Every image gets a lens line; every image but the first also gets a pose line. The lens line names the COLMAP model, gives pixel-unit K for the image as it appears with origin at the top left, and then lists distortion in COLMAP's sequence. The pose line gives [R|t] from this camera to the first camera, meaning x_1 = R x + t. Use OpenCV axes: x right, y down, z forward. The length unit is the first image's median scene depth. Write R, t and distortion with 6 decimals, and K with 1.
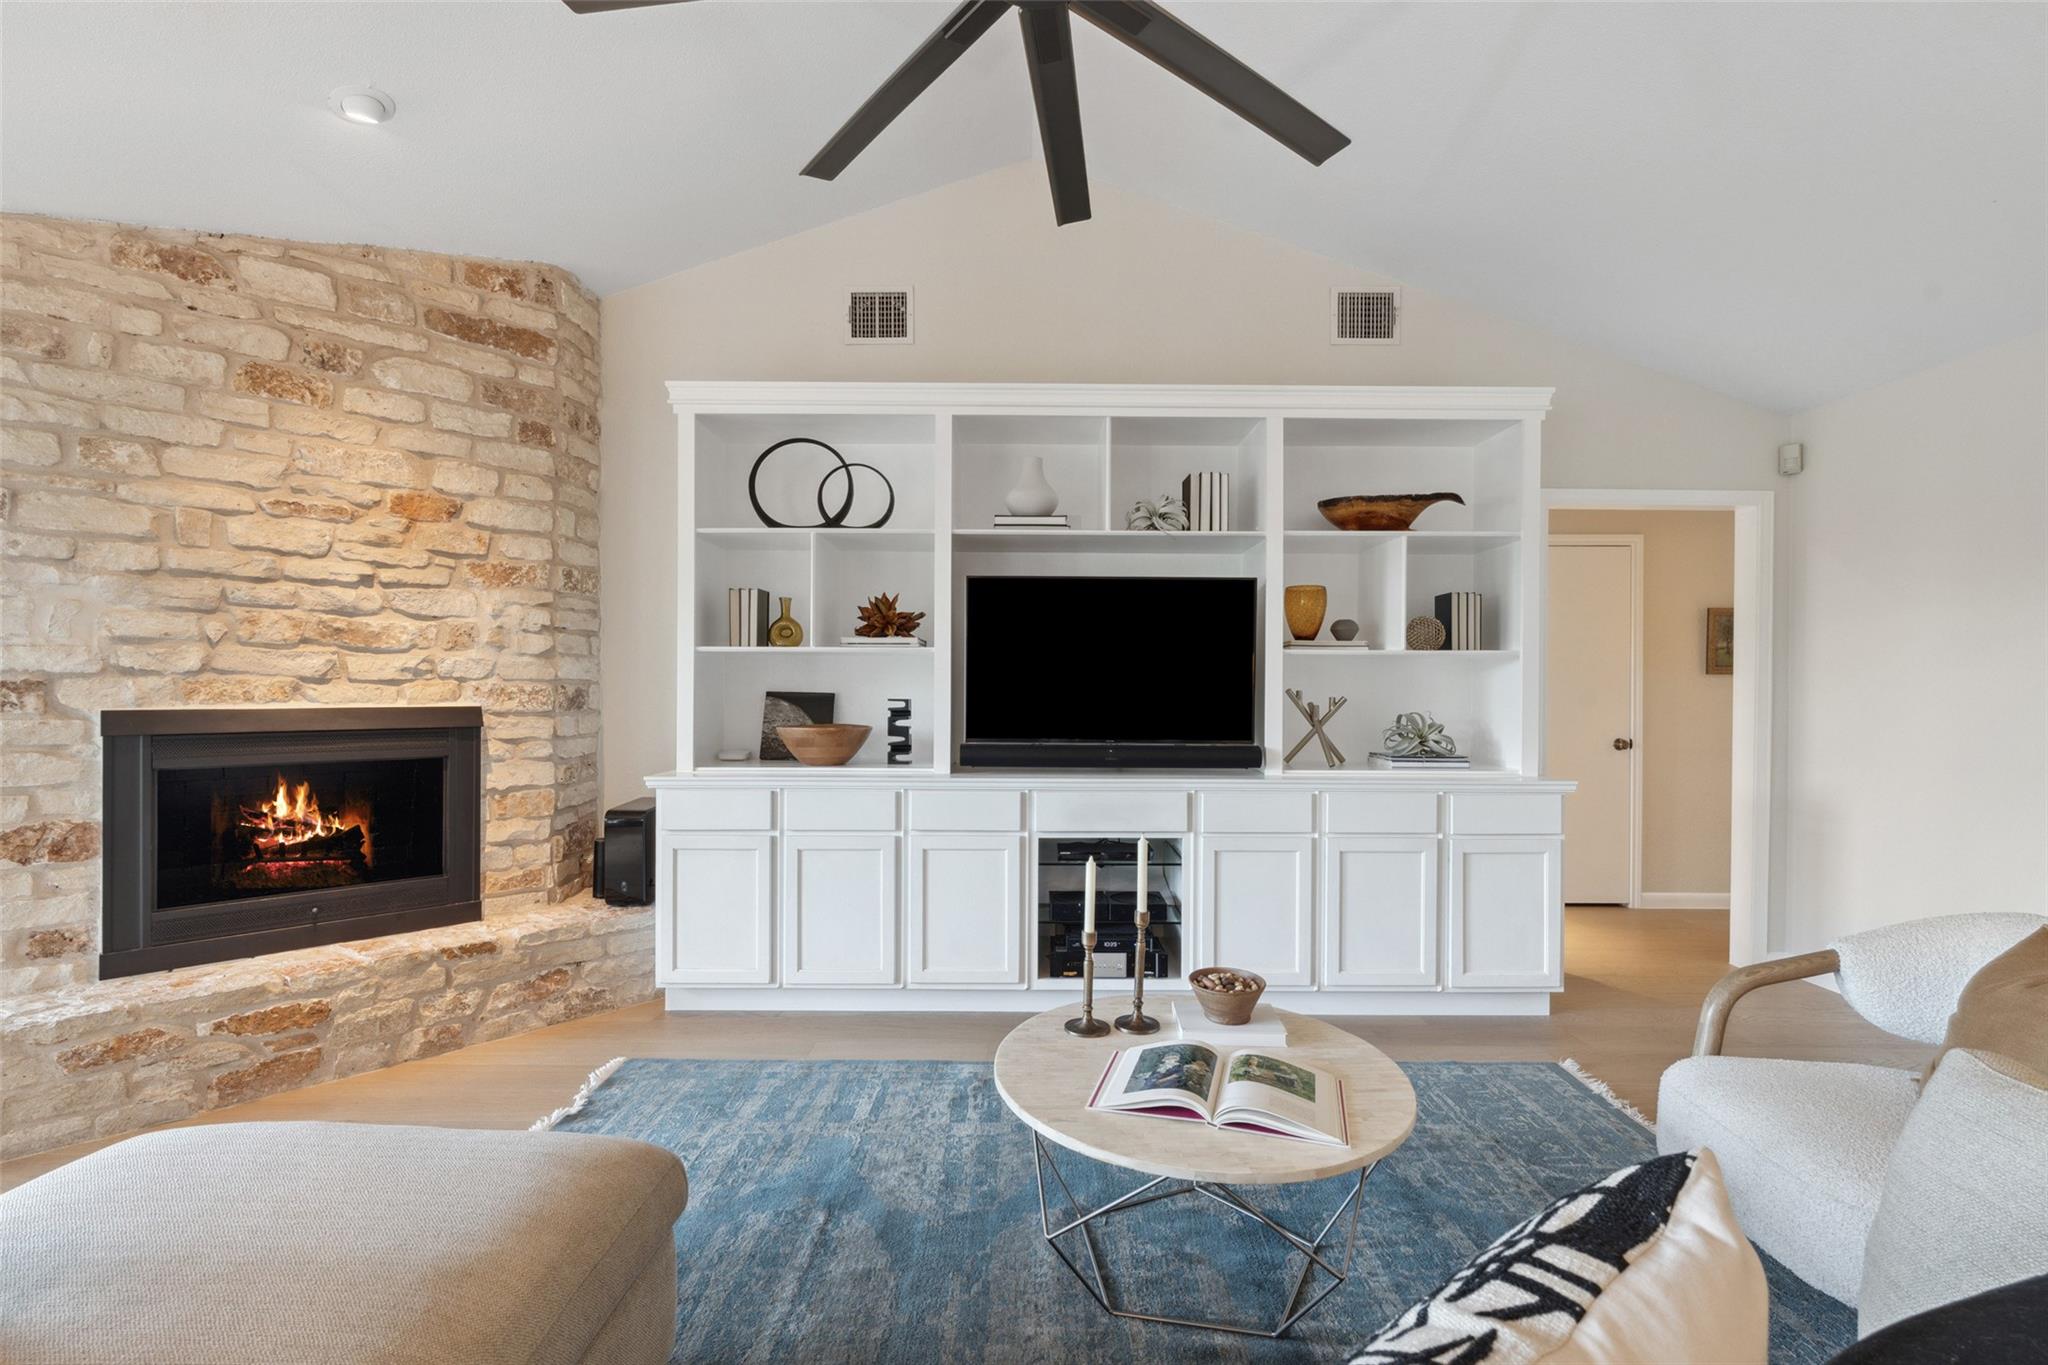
lens RADIAL K [[908.4, 0, 1024.0], [0, 908.4, 682.5], [0, 0, 1]] dist [0.000229, -0.000279]
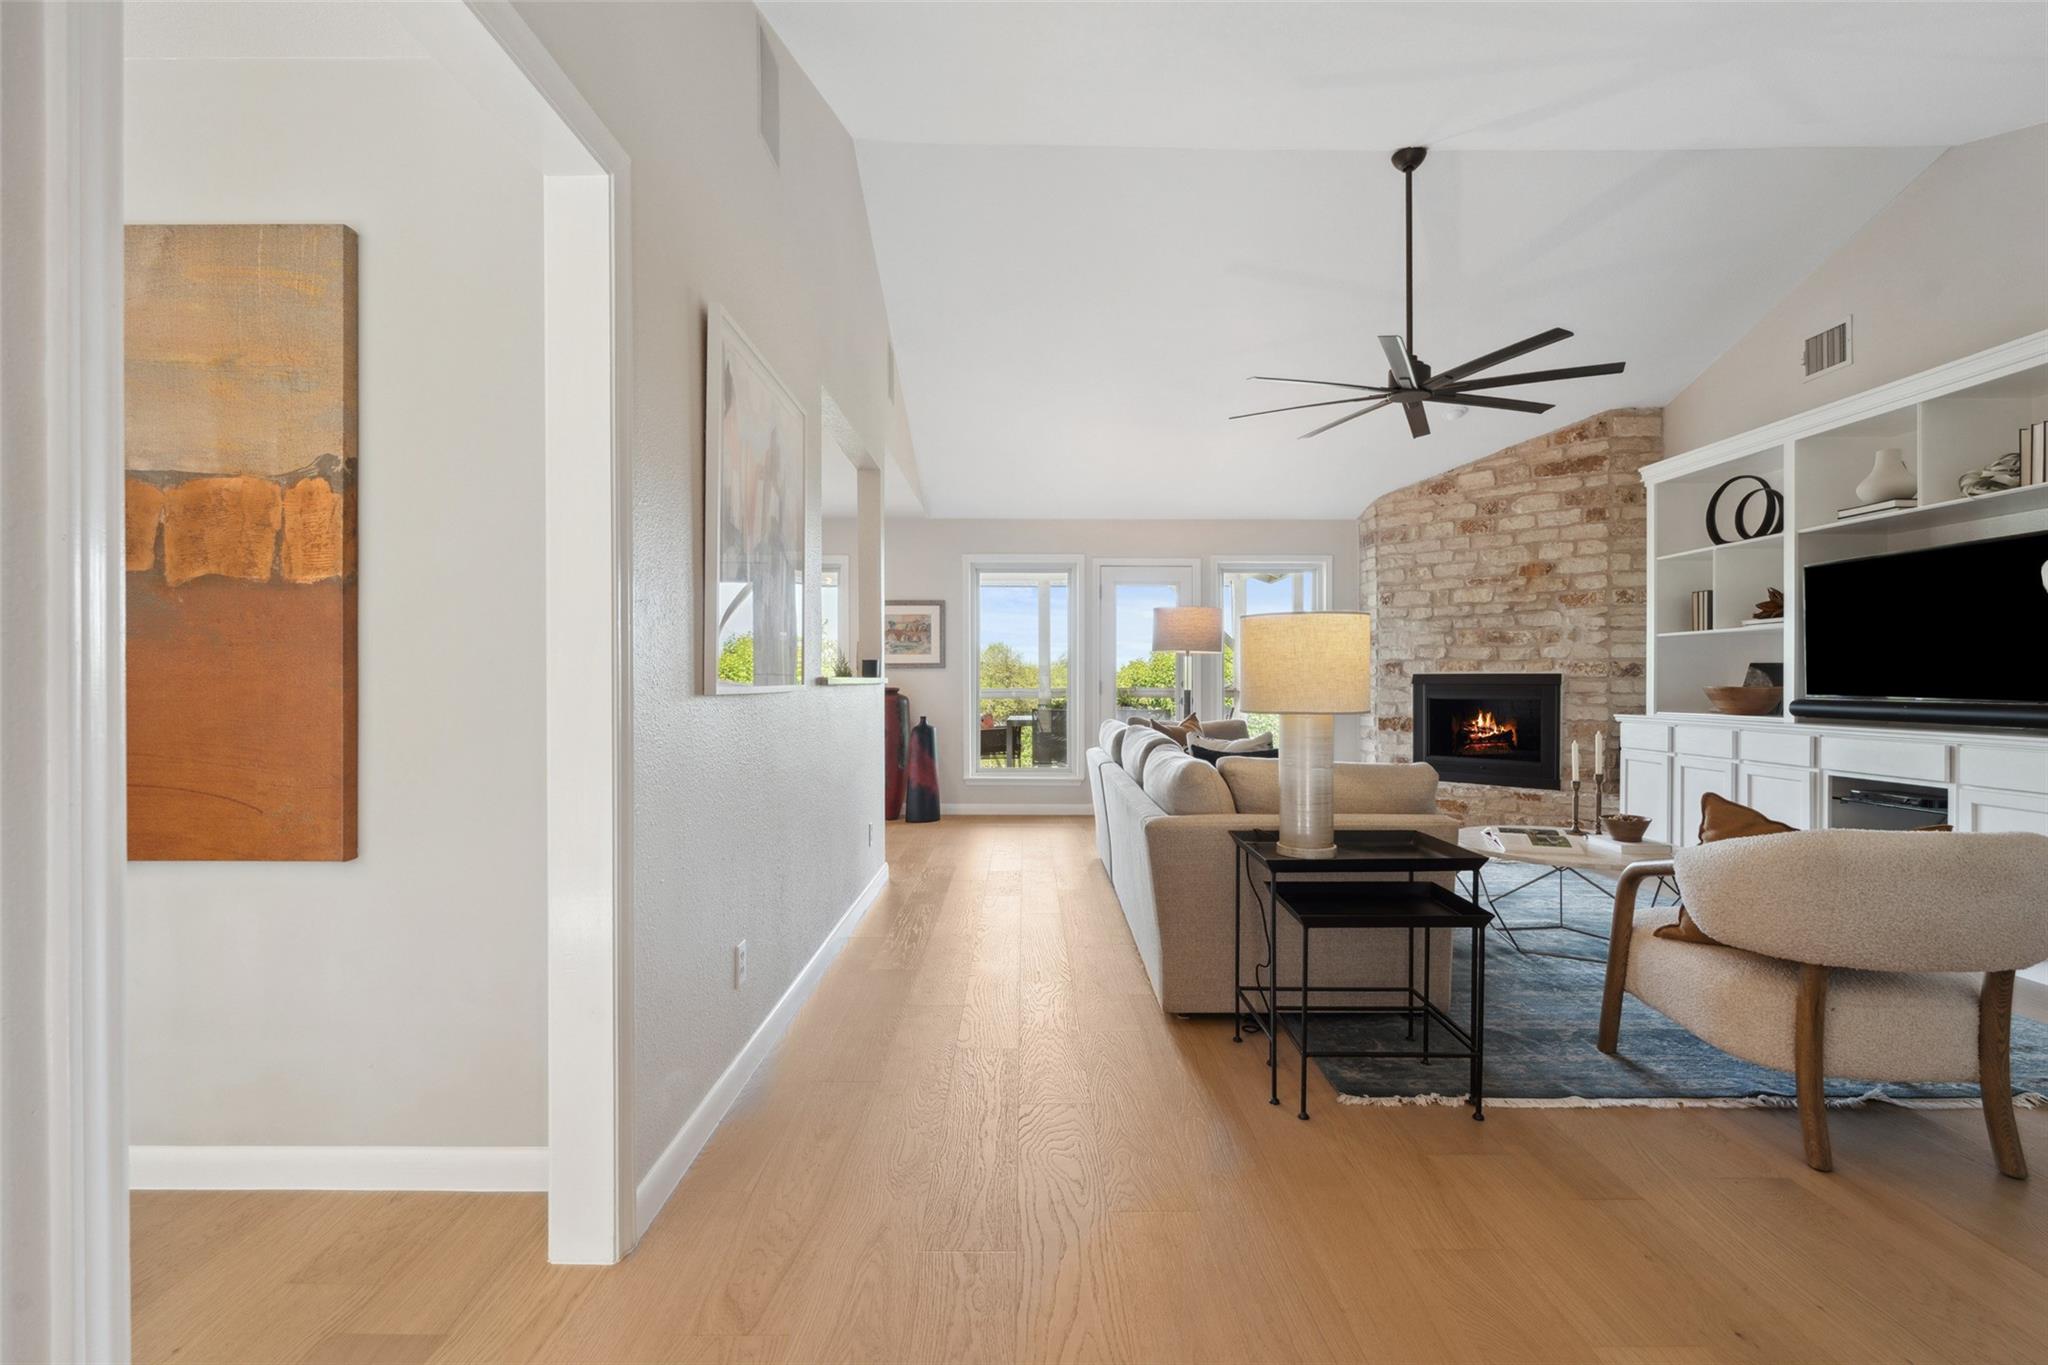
lens RADIAL K [[908.4, 0, 1024.0], [0, 908.4, 682.5], [0, 0, 1]] dist [0.000229, -0.000279]
pose [[0.001175, -0.004063, -0.999991, 1.183977], [0.000880, 0.999991, -0.004062, 0.048653], [0.999999, -0.000875, 0.001178, -0.080580]]
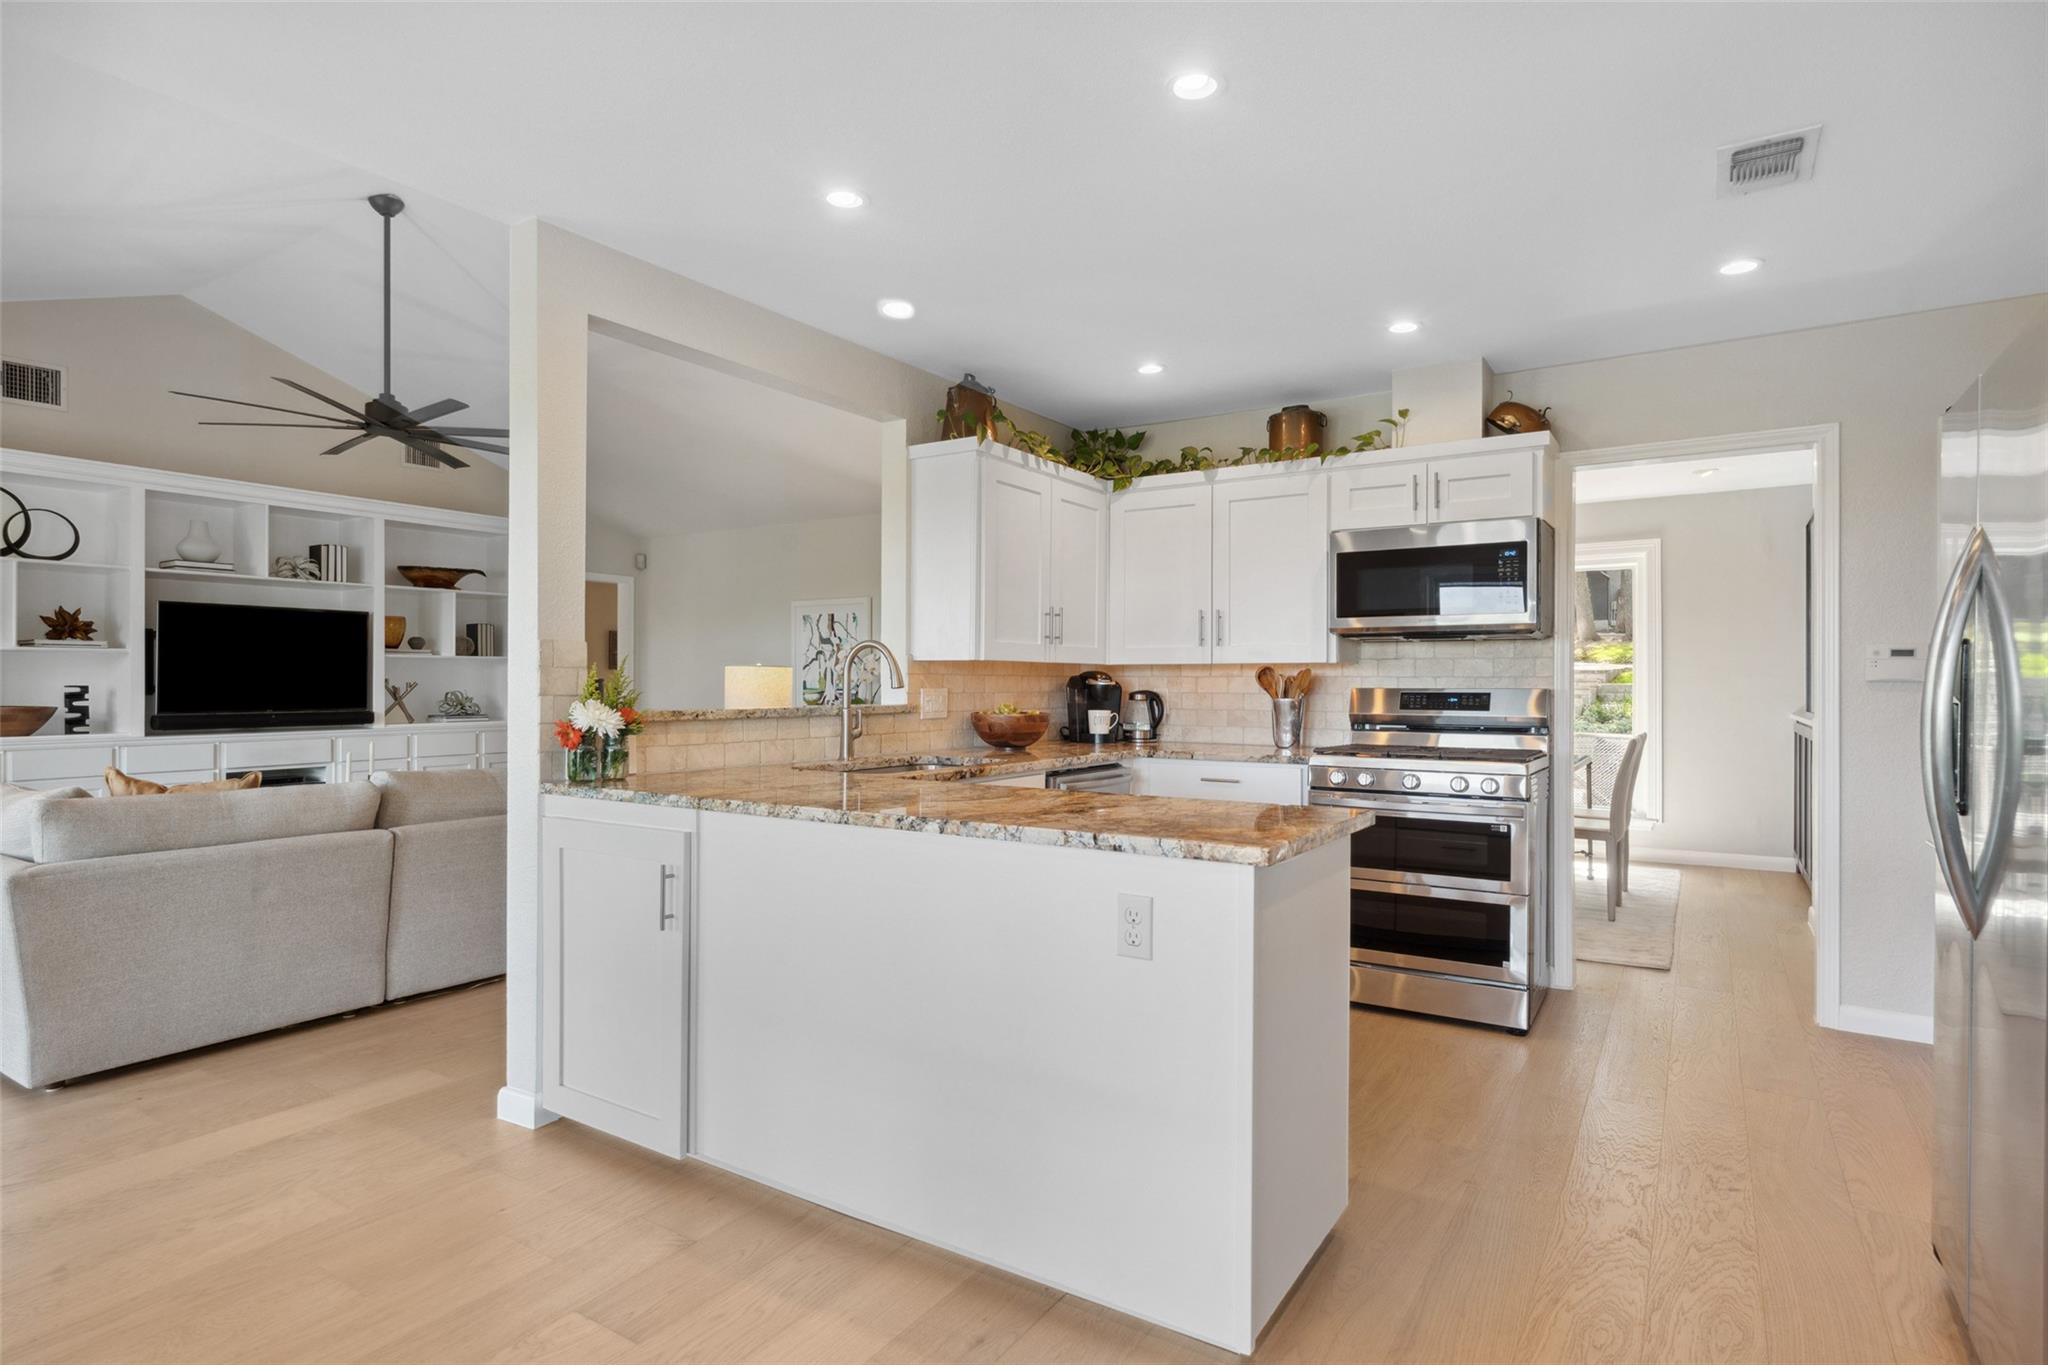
lens RADIAL K [[1060.2, 0, 1024.0], [0, 1060.2, 682.5], [0, 0, 1]] dist [0.001173, 0.000312]
pose [[0.541463, -0.005363, 0.840707, -0.742746], [-0.001210, 0.999974, 0.007158, 0.000889], [-0.840724, -0.004893, 0.541442, -1.096780]]
